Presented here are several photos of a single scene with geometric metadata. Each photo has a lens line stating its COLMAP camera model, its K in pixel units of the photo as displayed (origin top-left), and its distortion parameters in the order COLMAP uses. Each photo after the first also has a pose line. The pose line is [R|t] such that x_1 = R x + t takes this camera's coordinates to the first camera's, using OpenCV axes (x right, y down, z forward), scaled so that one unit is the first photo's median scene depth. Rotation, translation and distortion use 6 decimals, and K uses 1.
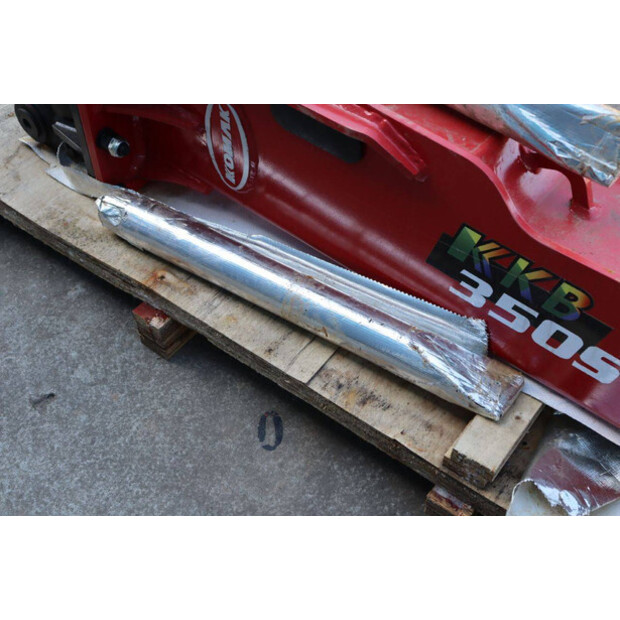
lens RADIAL K [[865.6, 0, 310.0], [0, 865.6, 310.0], [0, 0, 1]] dist [0.051164, 0.035105]
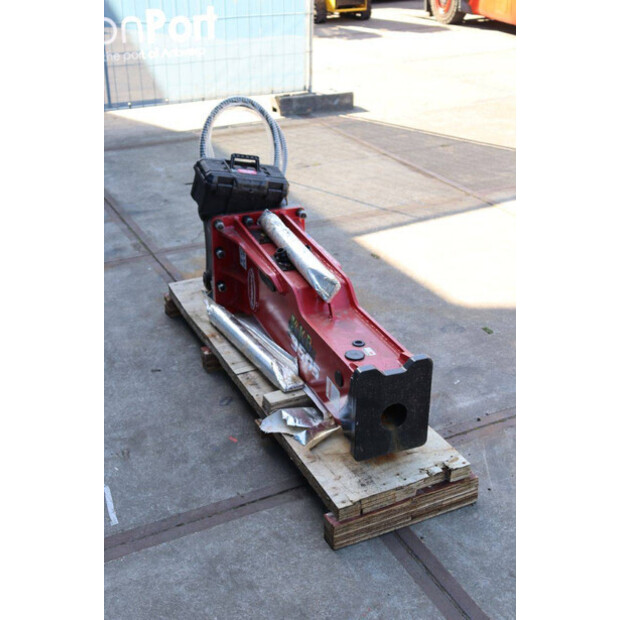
lens RADIAL K [[835.4, 0, 310.0], [0, 835.4, 310.0], [0, 0, 1]] dist [-0.118013, -0.004768]
pose [[0.883670, 0.204329, -0.421162, 1.040114], [-0.353591, 0.880945, -0.314498, 0.542613], [0.306759, 0.426832, 0.850714, -0.942898]]
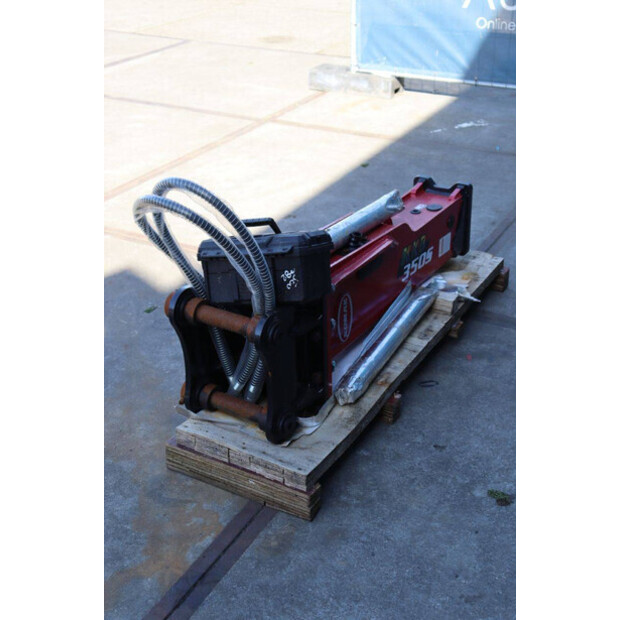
lens RADIAL K [[876.0, 0, 310.0], [0, 876.0, 310.0], [0, 0, 1]] dist [0.000486, 0.055828]
pose [[-0.121771, -0.465542, 0.876608, -1.859916], [0.764062, 0.519765, 0.382170, -1.032692], [-0.633546, 0.716321, 0.292411, 0.394948]]
